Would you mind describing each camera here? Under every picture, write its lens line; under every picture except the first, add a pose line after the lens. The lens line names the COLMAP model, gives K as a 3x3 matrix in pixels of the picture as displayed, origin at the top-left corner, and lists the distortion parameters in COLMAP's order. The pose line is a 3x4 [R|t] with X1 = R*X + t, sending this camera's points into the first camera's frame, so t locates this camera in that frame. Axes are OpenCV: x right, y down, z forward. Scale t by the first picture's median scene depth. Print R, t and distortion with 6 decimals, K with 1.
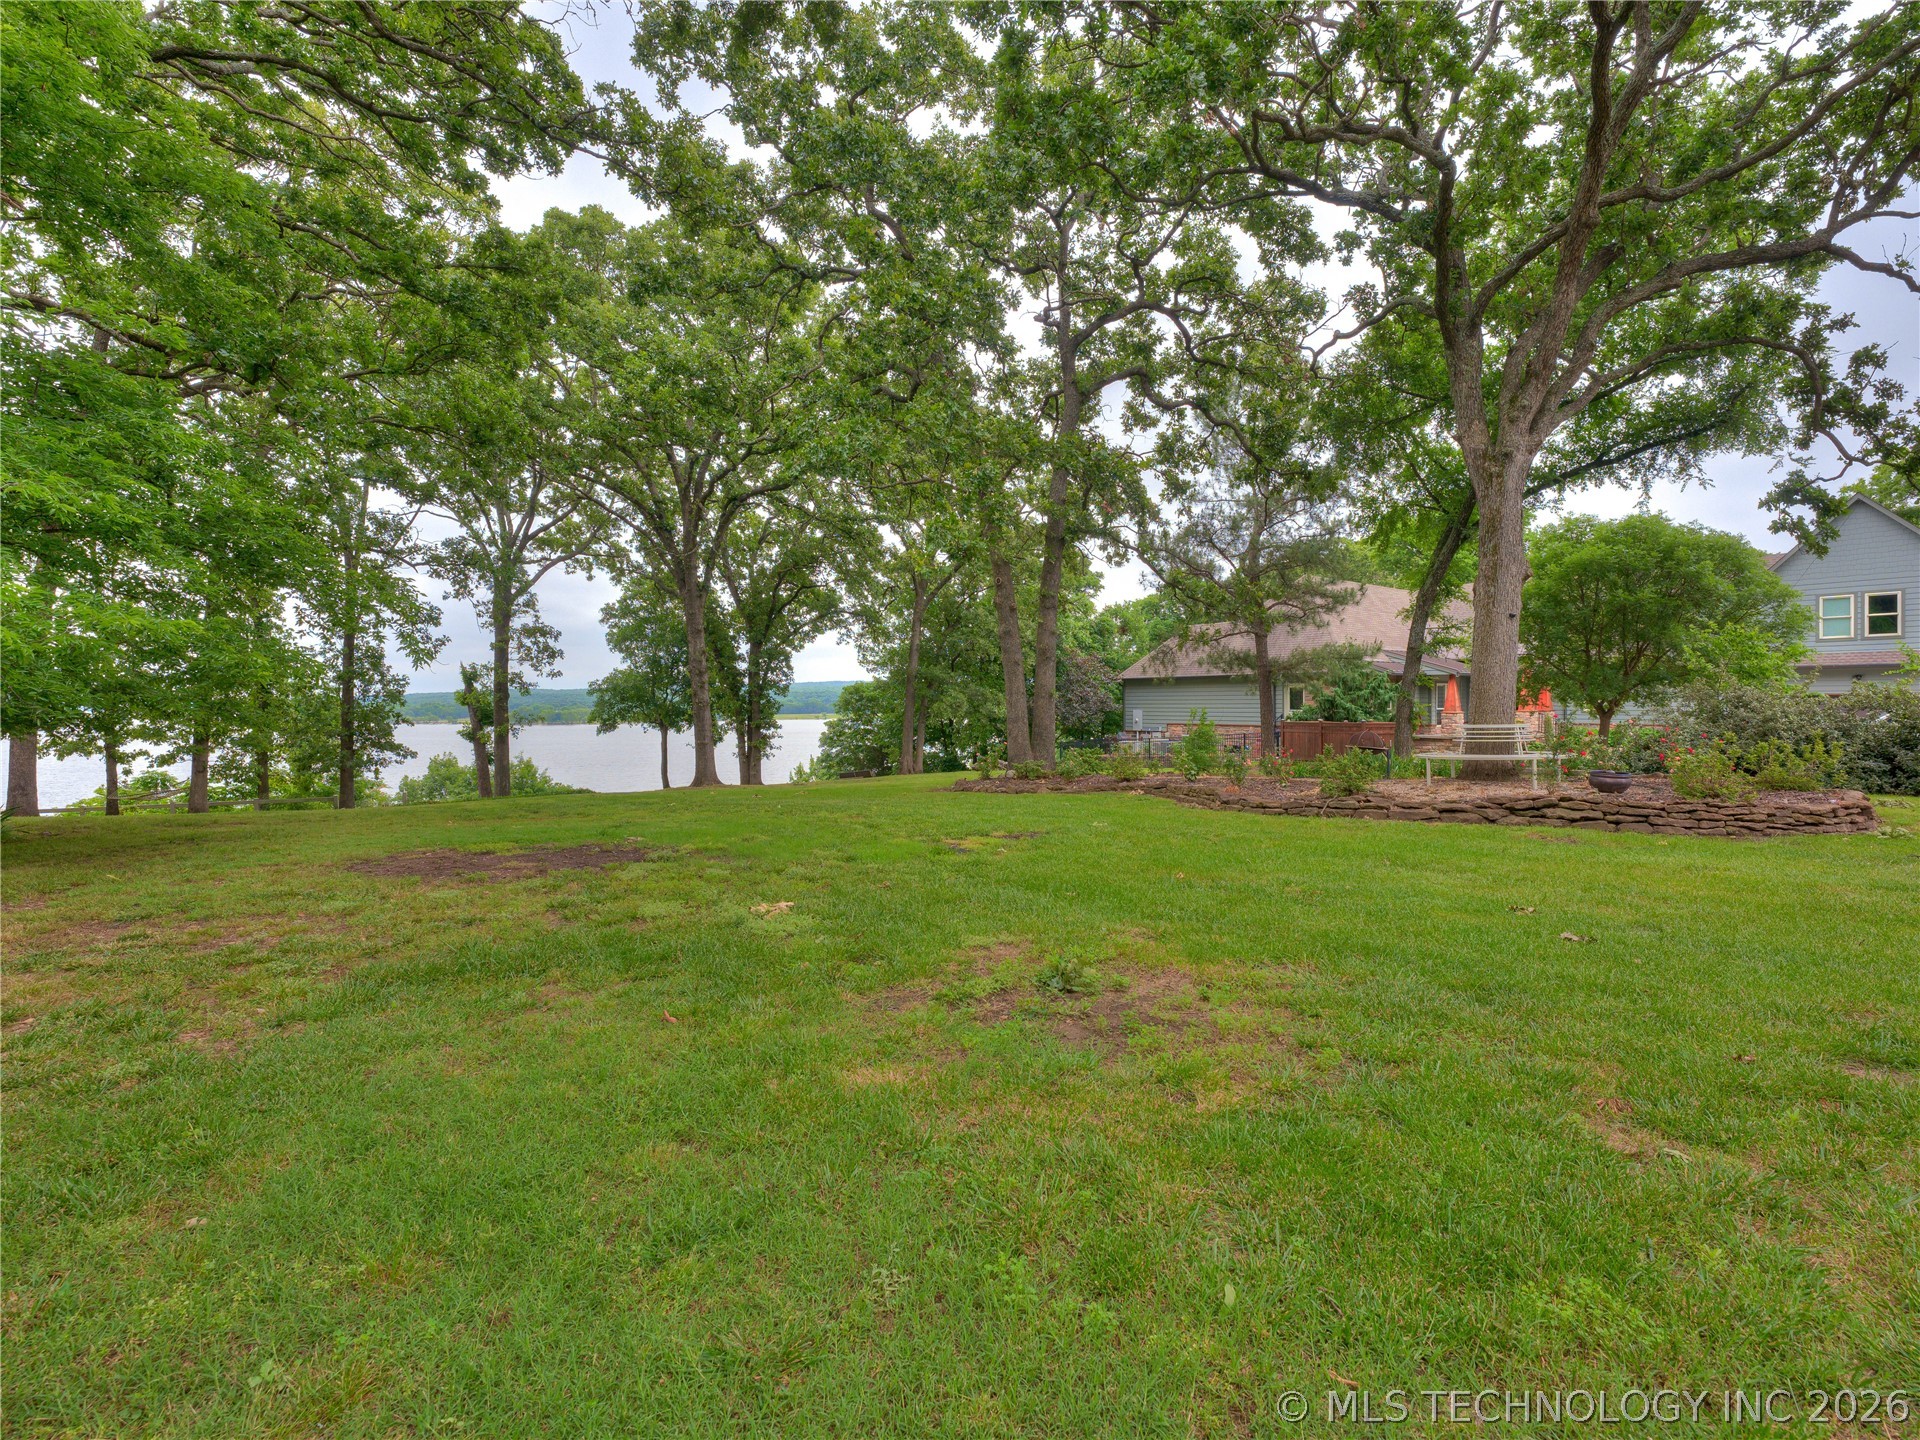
lens RADIAL K [[884.4, 0, 951.6], [0, 884.4, 720.7], [0, 0, 1]] dist [-0.012557, 0.000228]
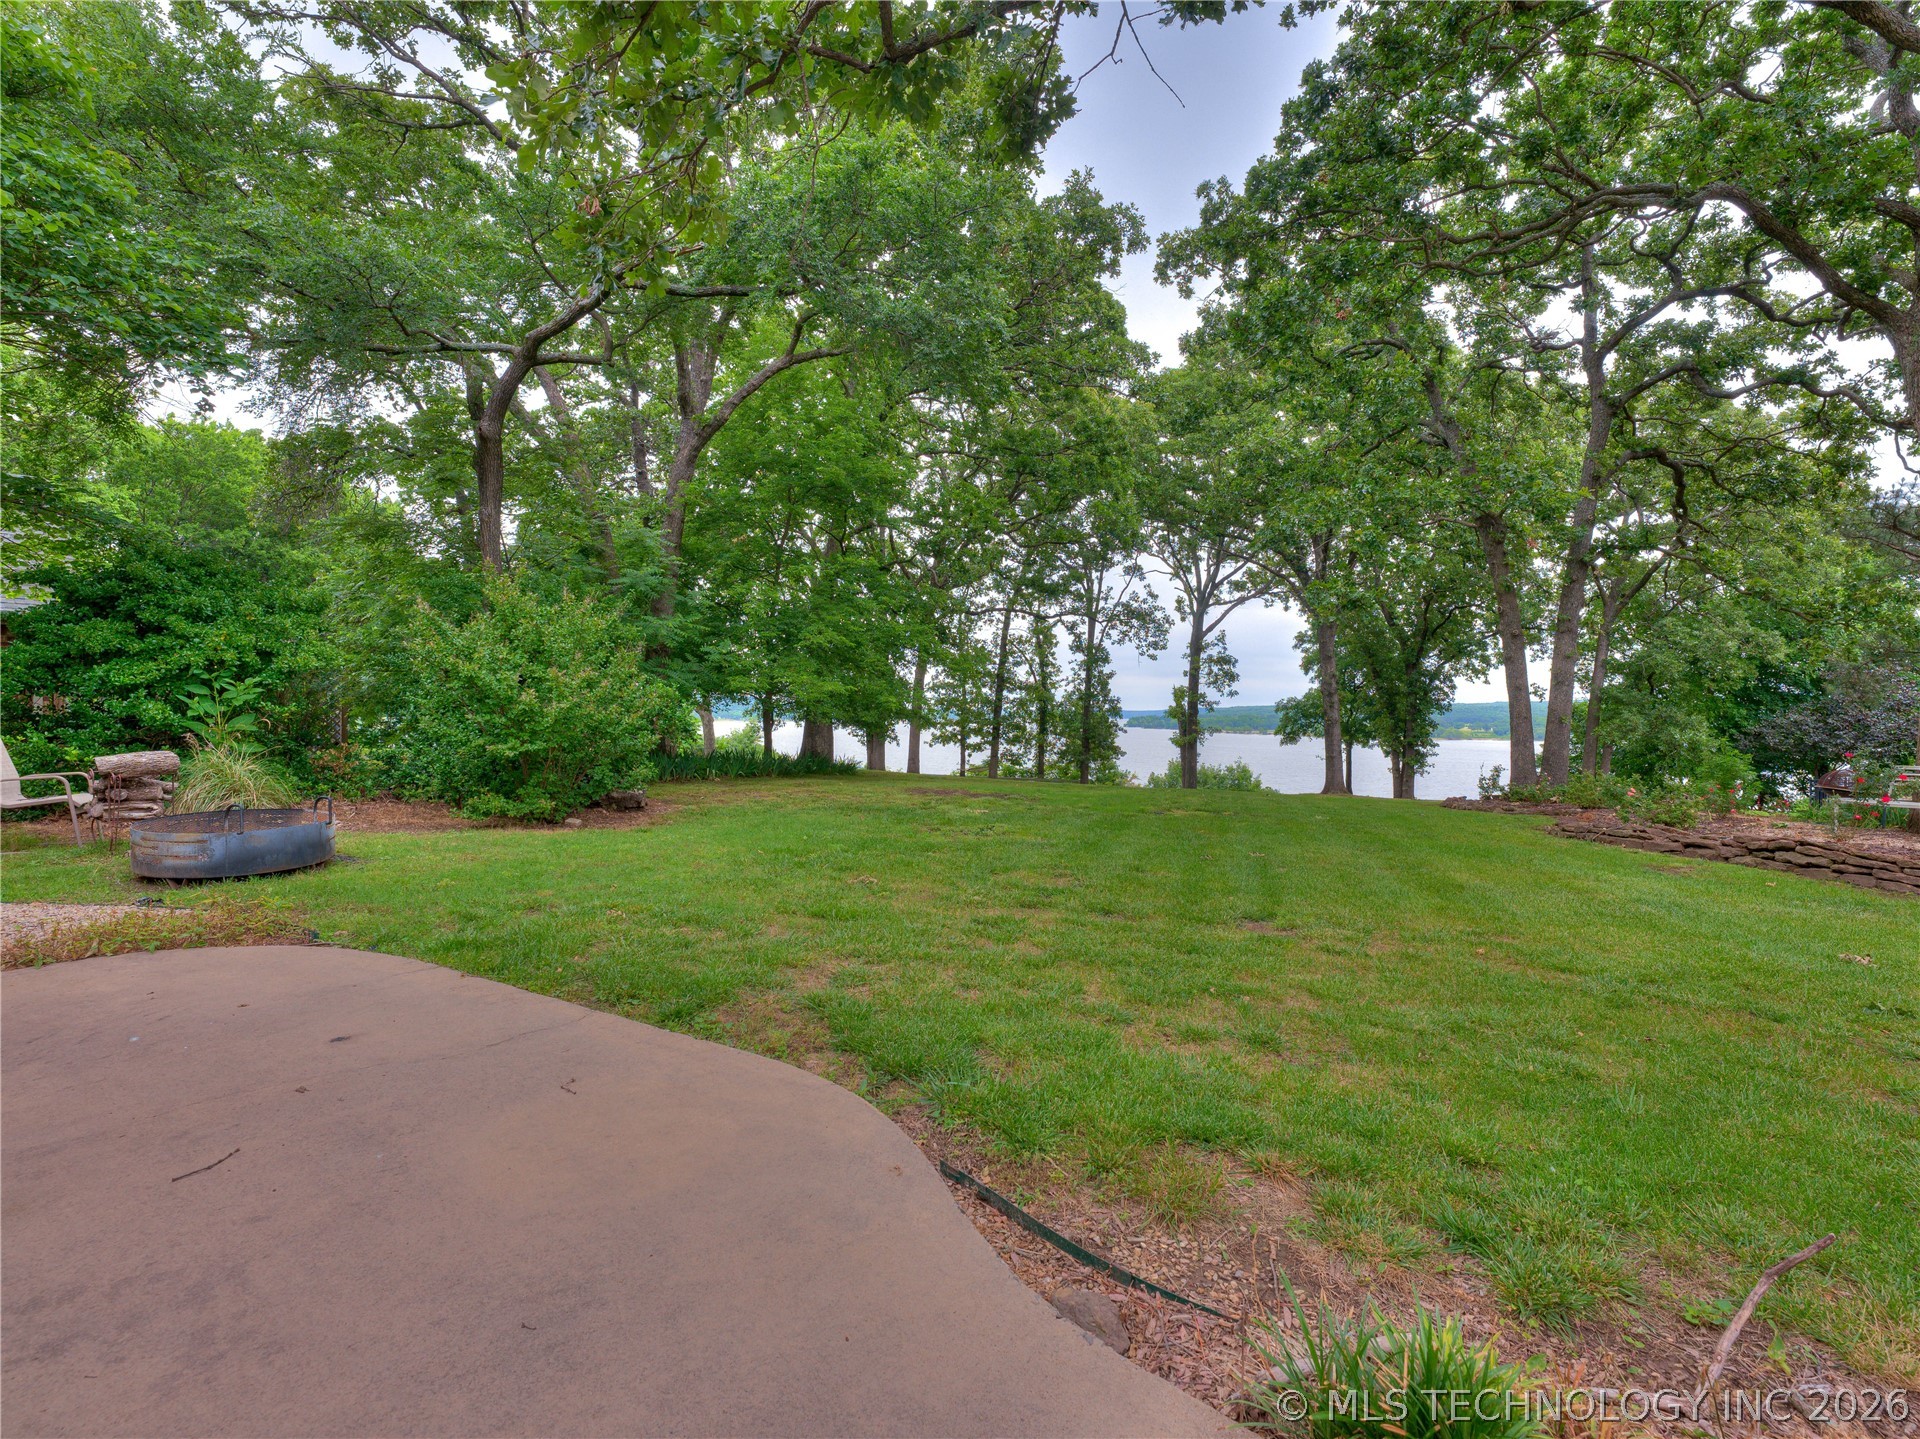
lens RADIAL K [[884.4, 0, 951.6], [0, 884.4, 720.2], [0, 0, 1]] dist [-0.012557, 0.000228]
pose [[0.641242, 0.018890, -0.767106, 0.243303], [-0.030707, 0.999528, -0.001055, -0.003829], [0.766724, 0.024232, 0.641519, -0.086260]]
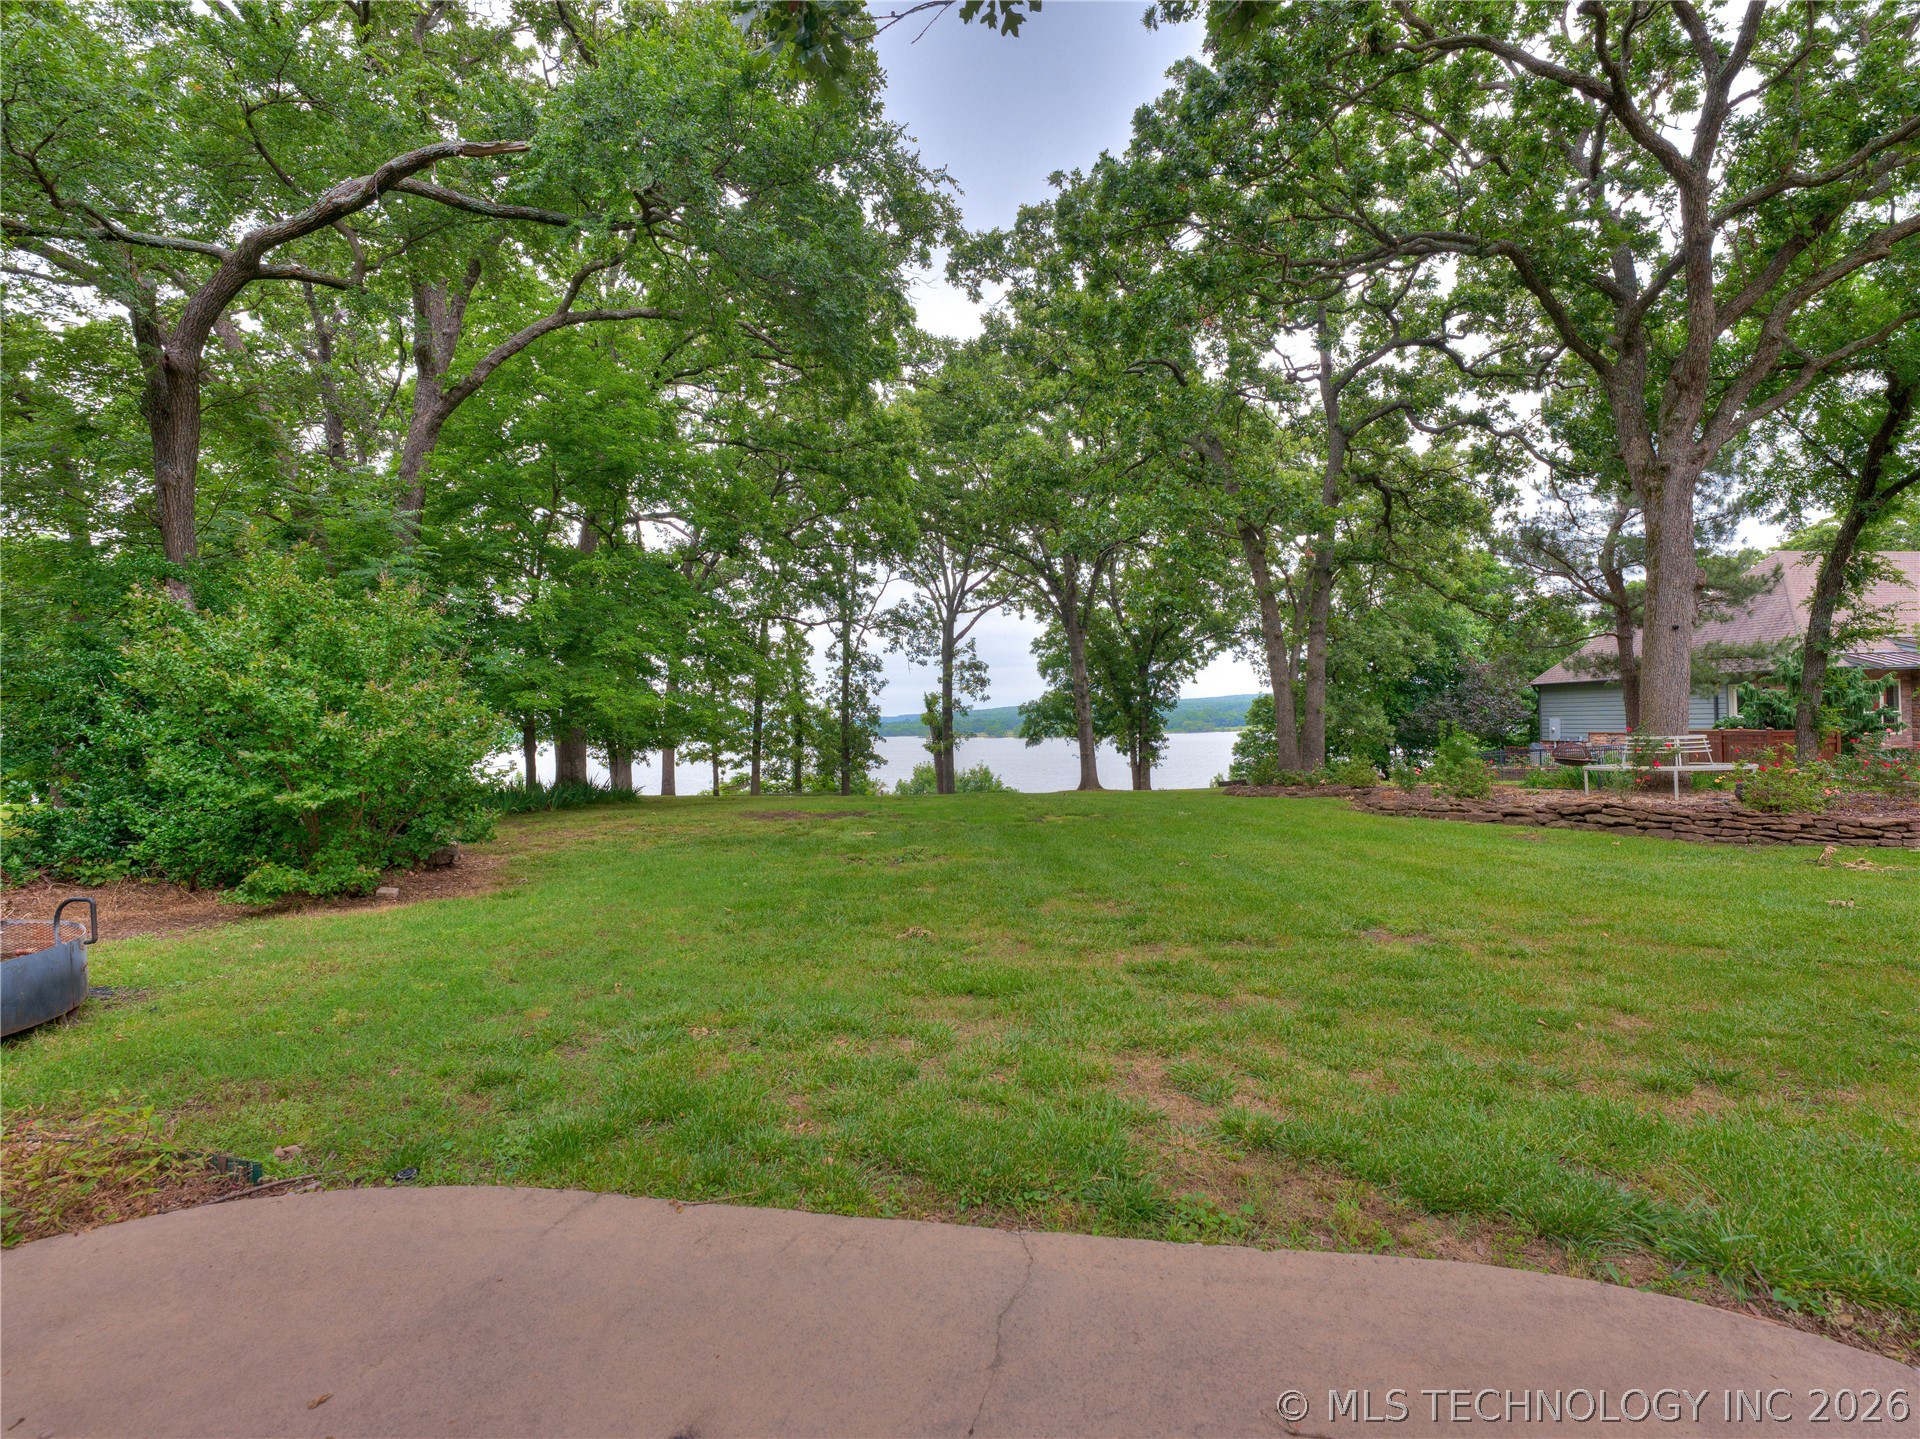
lens RADIAL K [[884.4, 0, 951.6], [0, 884.4, 720.2], [0, 0, 1]] dist [-0.012557, 0.000228]
pose [[0.853664, -0.019414, -0.520462, 0.168208], [0.012904, 0.999787, -0.016130, -0.003068], [0.520664, 0.007054, 0.853733, -0.105096]]
